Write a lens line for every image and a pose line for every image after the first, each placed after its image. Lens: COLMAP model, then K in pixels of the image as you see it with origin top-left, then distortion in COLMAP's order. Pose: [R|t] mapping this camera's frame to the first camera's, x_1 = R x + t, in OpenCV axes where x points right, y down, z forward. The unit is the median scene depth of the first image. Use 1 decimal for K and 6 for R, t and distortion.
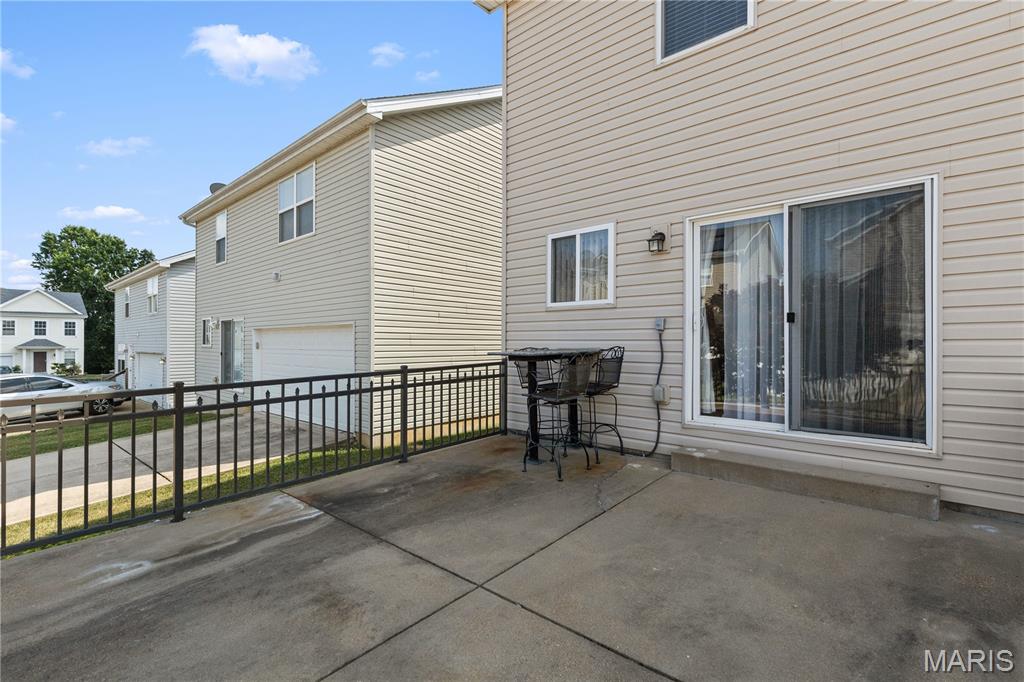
lens RADIAL K [[469.8, 0, 509.7], [0, 469.8, 342.5], [0, 0, 1]] dist [0.003775, 0.000369]
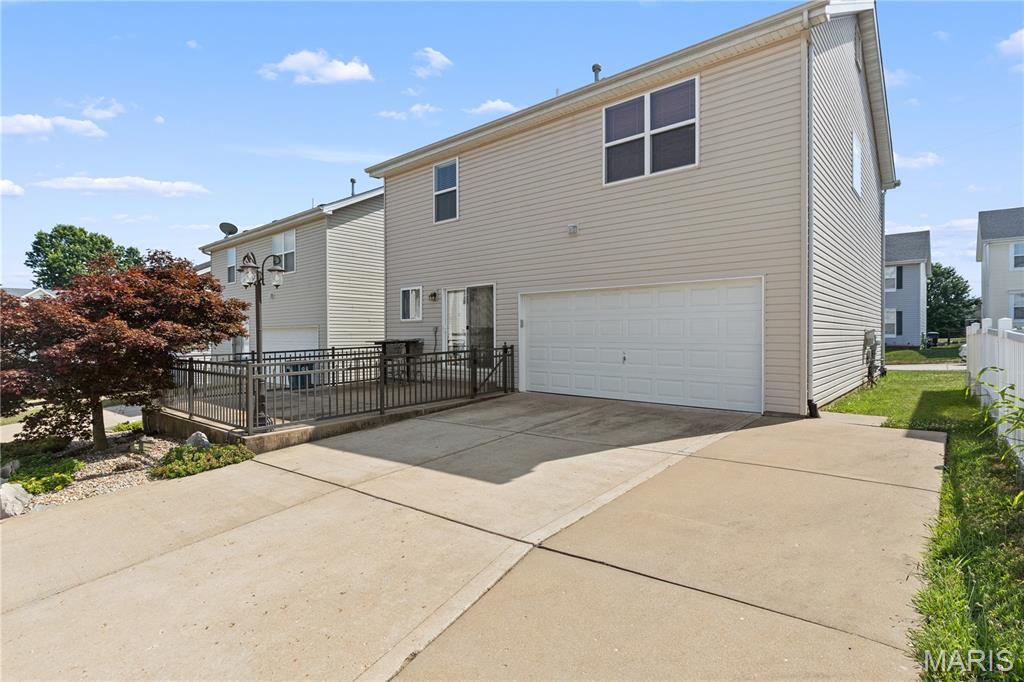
lens RADIAL K [[516.2, 0, 513.6], [0, 516.2, 339.3], [0, 0, 1]] dist [-0.006377, -0.000185]
pose [[0.999957, -0.005897, 0.007107, 0.226890], [0.005830, 0.999939, 0.009412, -0.002903], [-0.007162, -0.009370, 0.999930, -0.549978]]
